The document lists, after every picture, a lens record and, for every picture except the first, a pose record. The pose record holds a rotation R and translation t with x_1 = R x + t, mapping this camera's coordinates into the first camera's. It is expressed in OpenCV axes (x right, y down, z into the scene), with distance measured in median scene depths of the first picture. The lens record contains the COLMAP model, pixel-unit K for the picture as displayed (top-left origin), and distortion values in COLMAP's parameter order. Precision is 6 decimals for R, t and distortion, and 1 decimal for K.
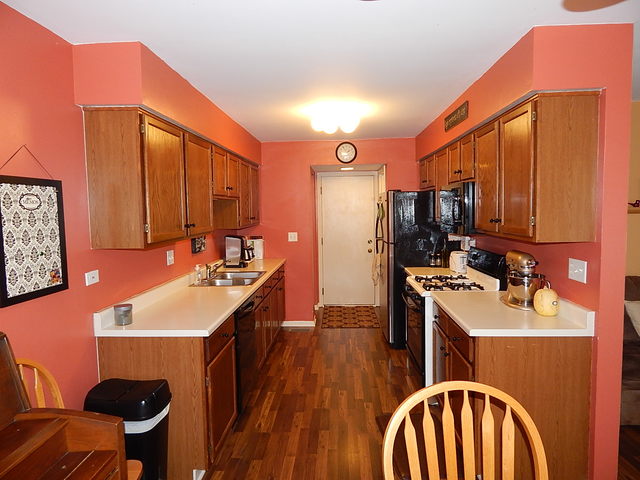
lens RADIAL K [[418.4, 0, 318.1], [0, 418.4, 236.4], [0, 0, 1]] dist [0.009076, -0.008417]
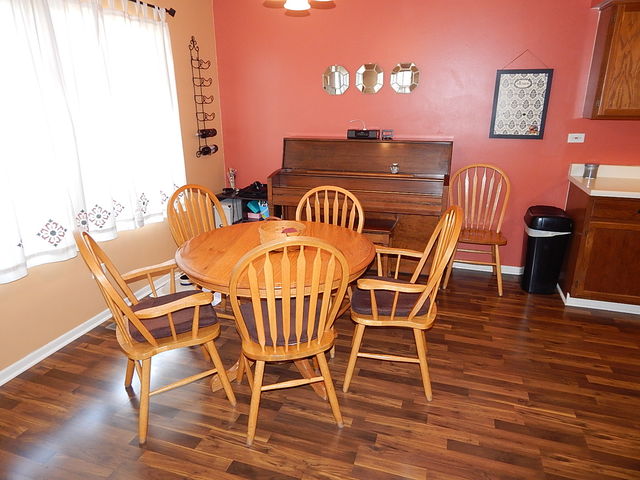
lens RADIAL K [[418.4, 0, 320.4], [0, 418.4, 236.9], [0, 0, 1]] dist [0.009076, -0.008417]
pose [[-0.255122, 0.314262, -0.914414, 0.625877], [-0.063590, 0.938208, 0.340181, -0.009911], [0.964815, 0.144935, -0.219374, 0.293424]]
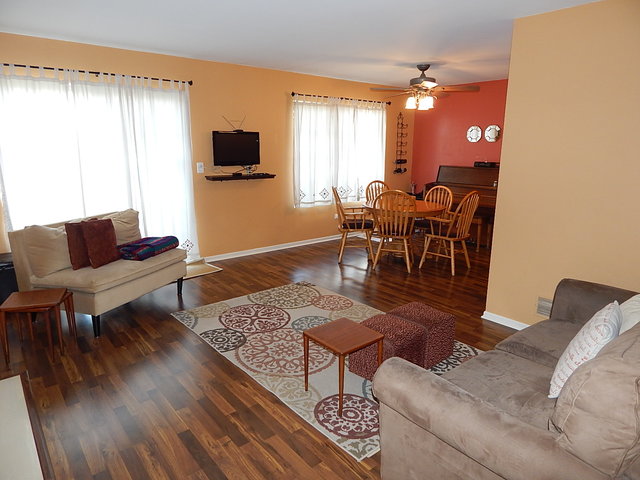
lens RADIAL K [[418.4, 0, 321.2], [0, 418.4, 238.6], [0, 0, 1]] dist [0.009076, -0.008417]
pose [[-0.739431, 0.162263, -0.653386, 1.213150], [-0.042736, 0.957250, 0.286088, -0.071645], [0.671875, 0.239466, -0.700886, 0.900771]]
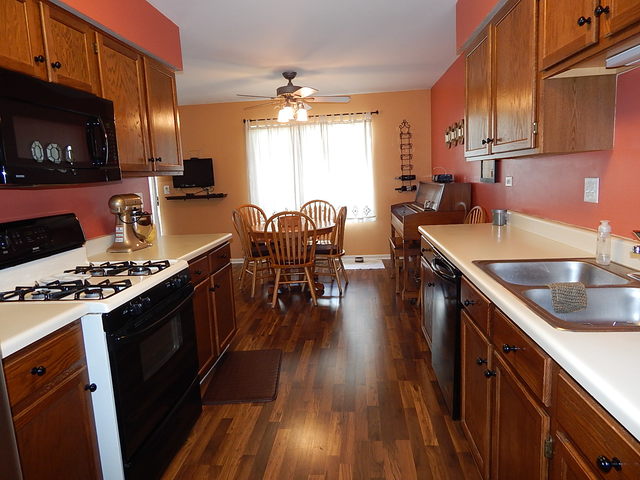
lens RADIAL K [[418.4, 0, 319.3], [0, 418.4, 241.0], [0, 0, 1]] dist [0.009076, -0.008417]
pose [[-0.996973, 0.064107, 0.044001, -0.001315], [0.072440, 0.971421, 0.226040, -0.030680], [-0.028252, 0.228543, -0.973124, 1.308429]]
